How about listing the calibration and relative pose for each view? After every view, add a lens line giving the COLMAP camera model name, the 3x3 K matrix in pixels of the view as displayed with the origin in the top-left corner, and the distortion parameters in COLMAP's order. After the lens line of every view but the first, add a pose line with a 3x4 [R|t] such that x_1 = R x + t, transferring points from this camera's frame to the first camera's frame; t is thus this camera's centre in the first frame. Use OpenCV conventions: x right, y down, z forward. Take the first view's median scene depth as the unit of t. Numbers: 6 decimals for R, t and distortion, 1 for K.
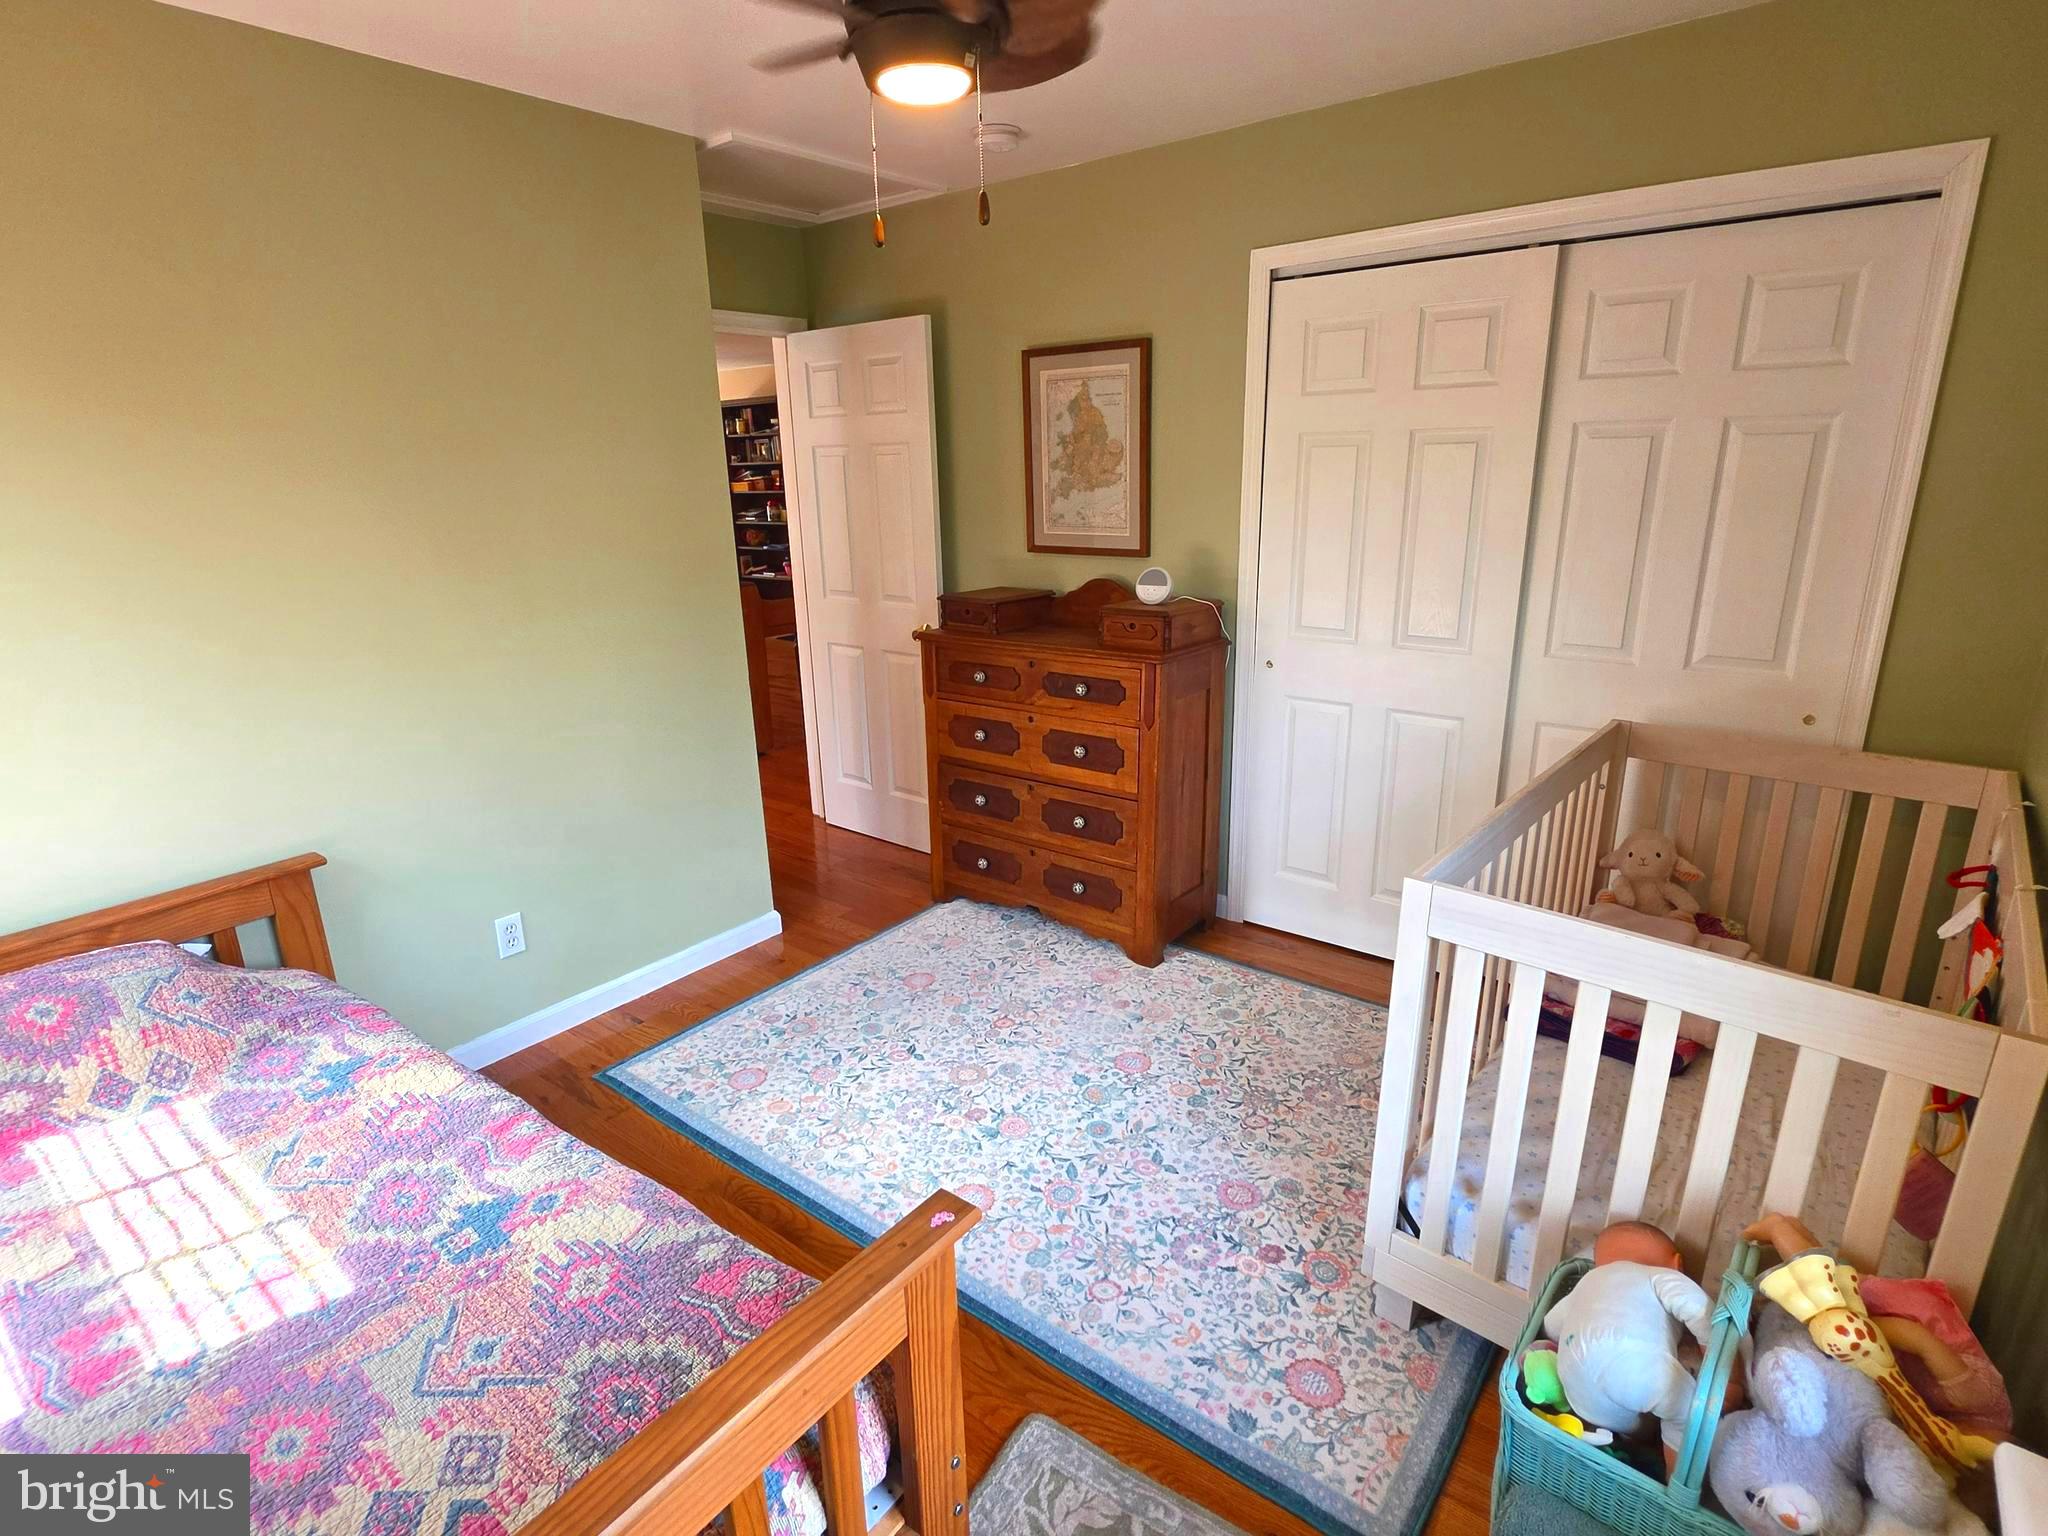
lens RADIAL K [[1036.3, 0, 1011.6], [0, 1036.3, 768.5], [0, 0, 1]] dist [-0.000373, -0.000350]
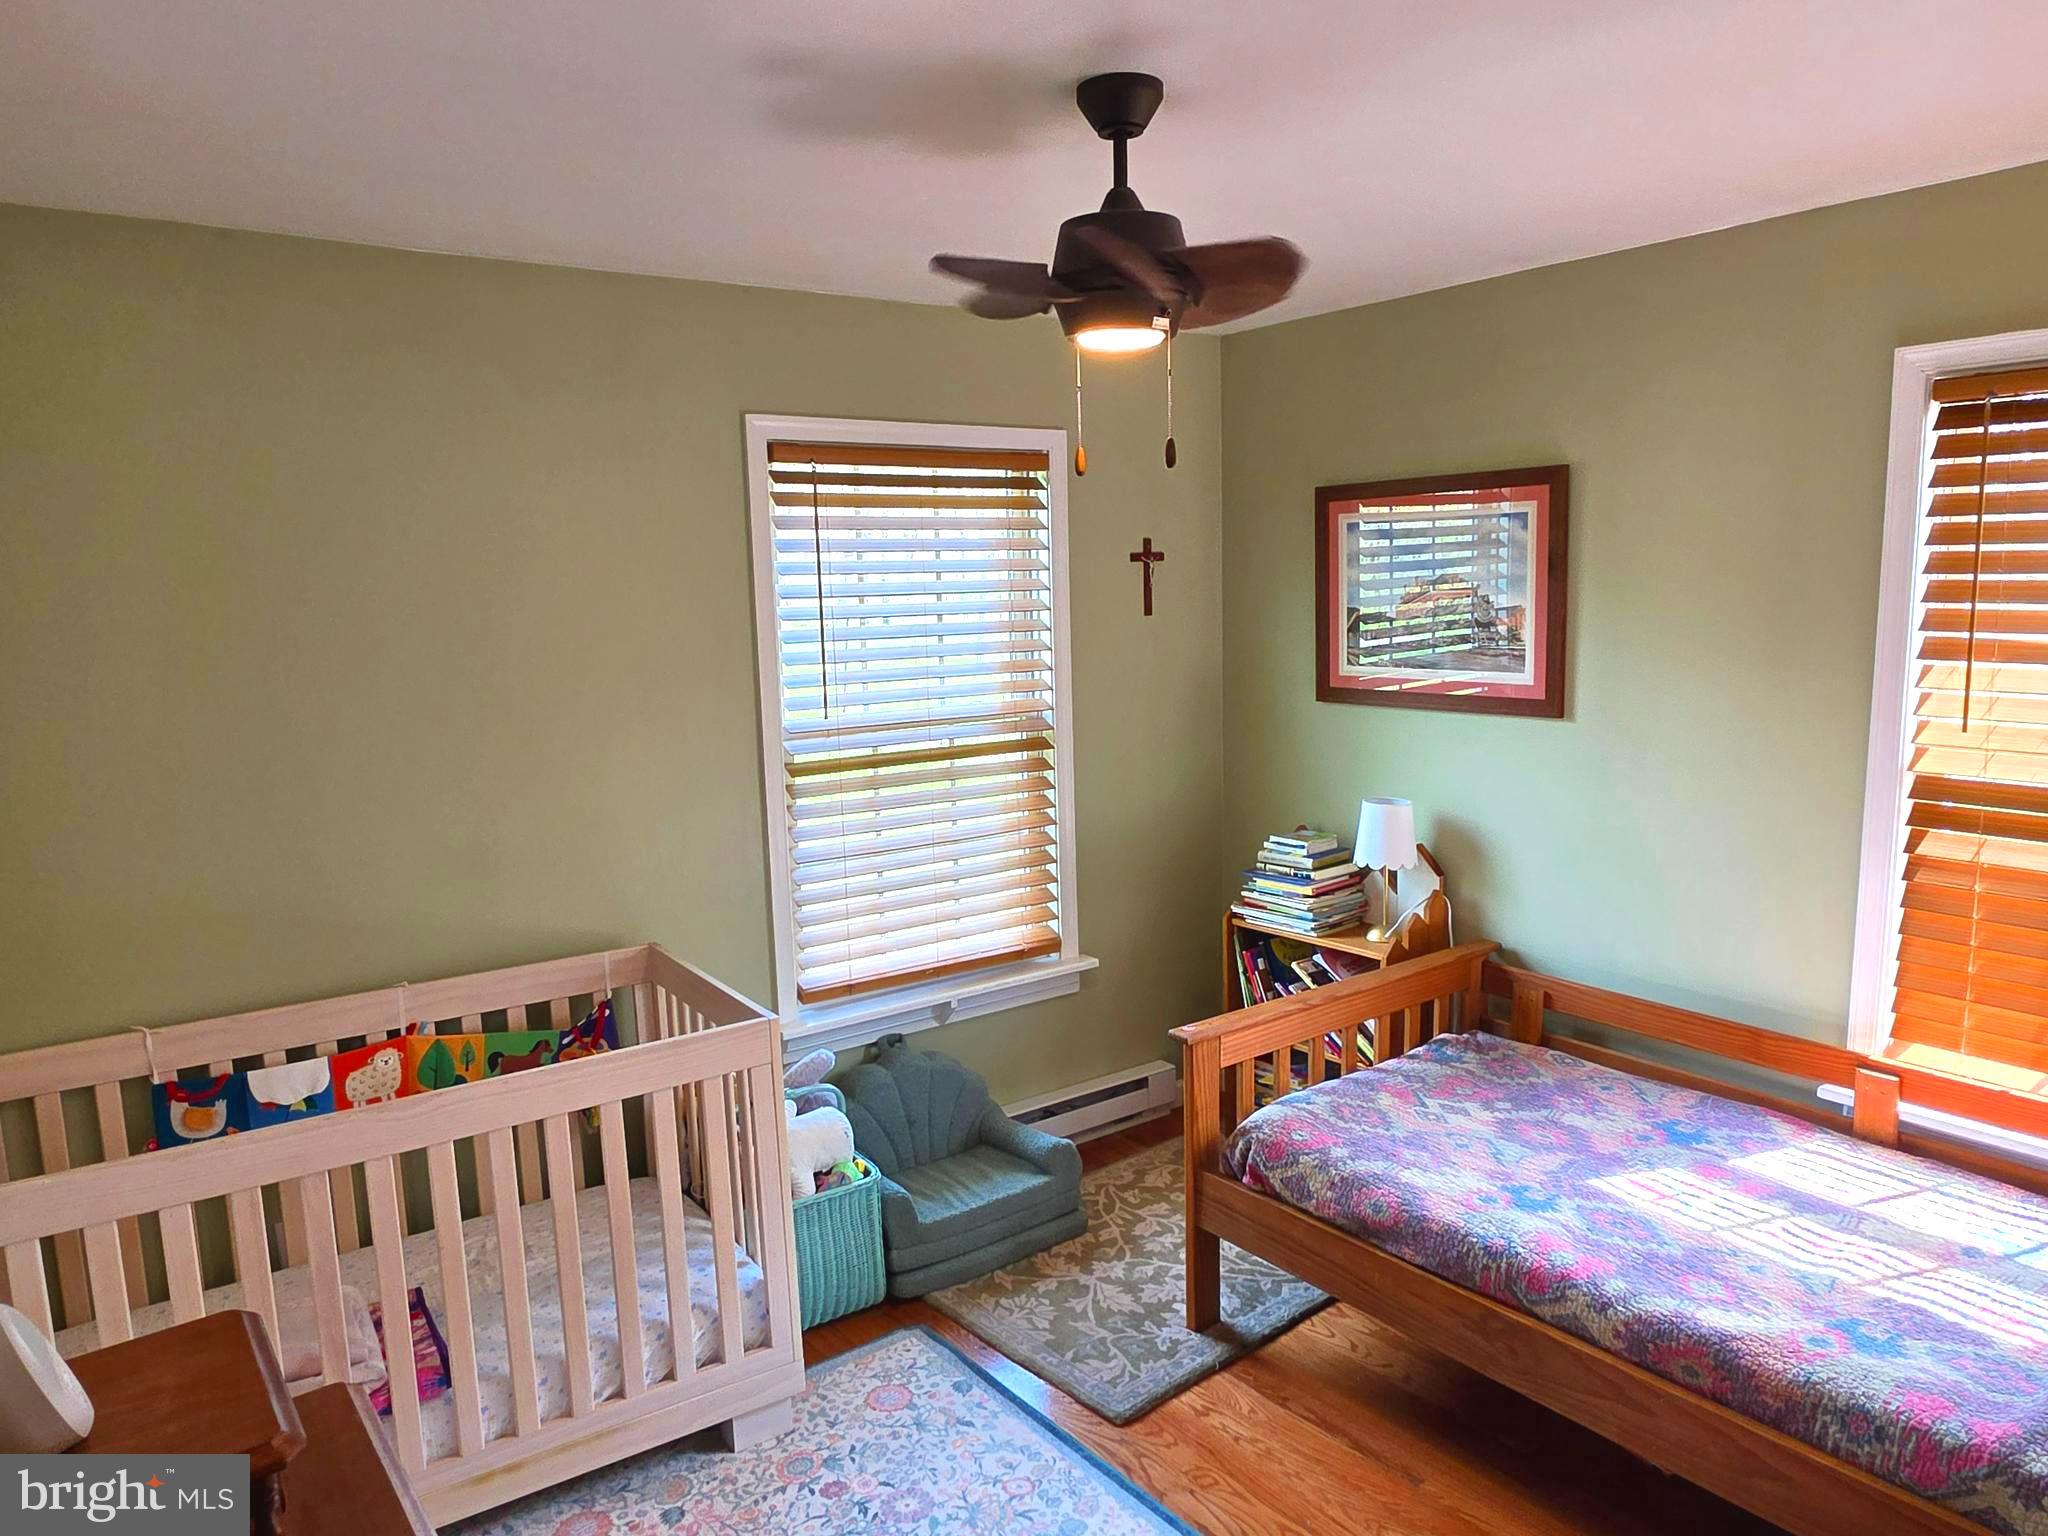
lens RADIAL K [[1399.2, 0, 1024.0], [0, 1399.2, 768.0], [0, 0, 1]] dist [-0.009388, -0.001761]
pose [[-0.965871, 0.017241, 0.258450, -0.292697], [0.122025, 0.910415, 0.395291, -0.698385], [-0.228482, 0.413338, -0.881447, 2.048836]]
